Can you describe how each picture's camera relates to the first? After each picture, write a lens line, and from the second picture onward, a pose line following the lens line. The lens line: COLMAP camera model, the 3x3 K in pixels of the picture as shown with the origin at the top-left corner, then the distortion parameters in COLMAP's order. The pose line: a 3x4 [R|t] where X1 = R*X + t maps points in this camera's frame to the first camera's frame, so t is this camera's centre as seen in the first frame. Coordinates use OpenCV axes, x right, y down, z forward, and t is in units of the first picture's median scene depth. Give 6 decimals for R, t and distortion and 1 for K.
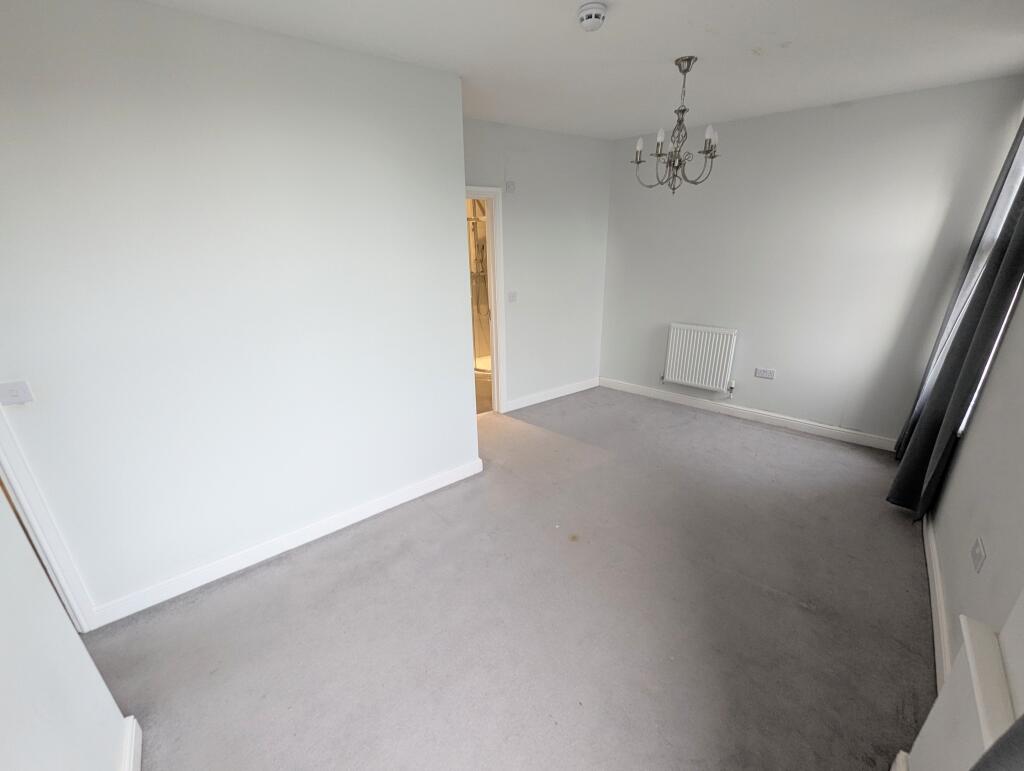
lens RADIAL K [[425.0, 0, 515.2], [0, 425.0, 389.4], [0, 0, 1]] dist [0.000096, 0.000171]
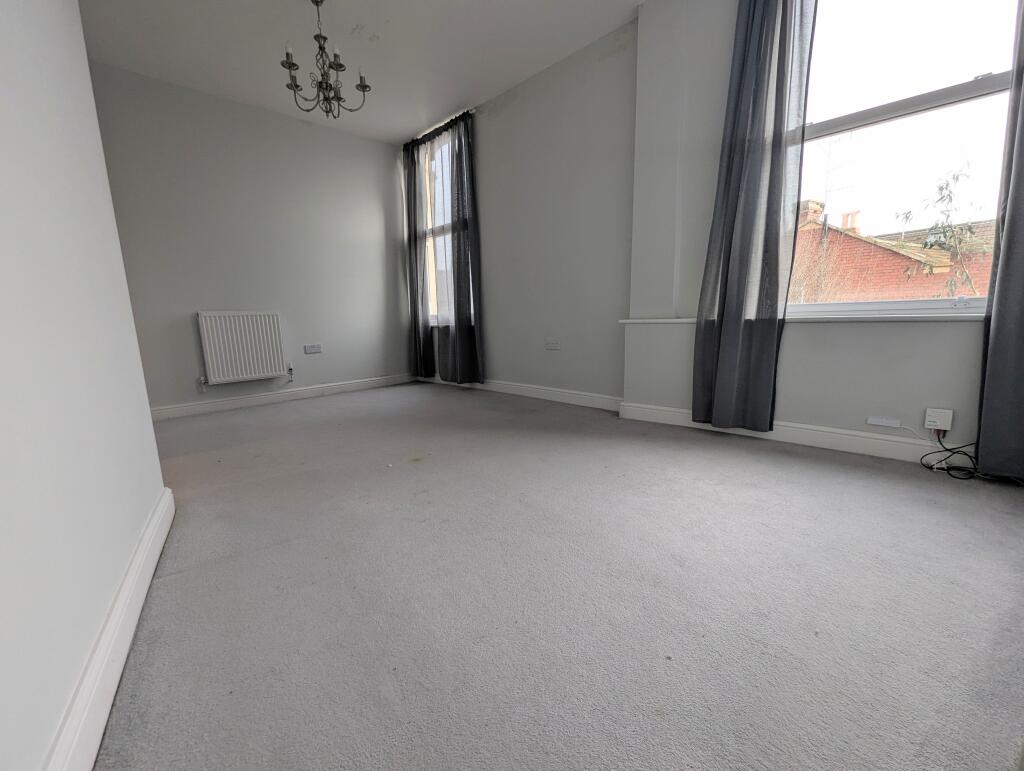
lens RADIAL K [[425.0, 0, 515.2], [0, 425.0, 389.4], [0, 0, 1]] dist [0.000096, 0.000171]
pose [[0.109615, -0.166085, 0.980000, -0.409938], [0.359964, 0.925650, 0.116611, 0.111774], [-0.926504, 0.339983, 0.161250, 0.372579]]
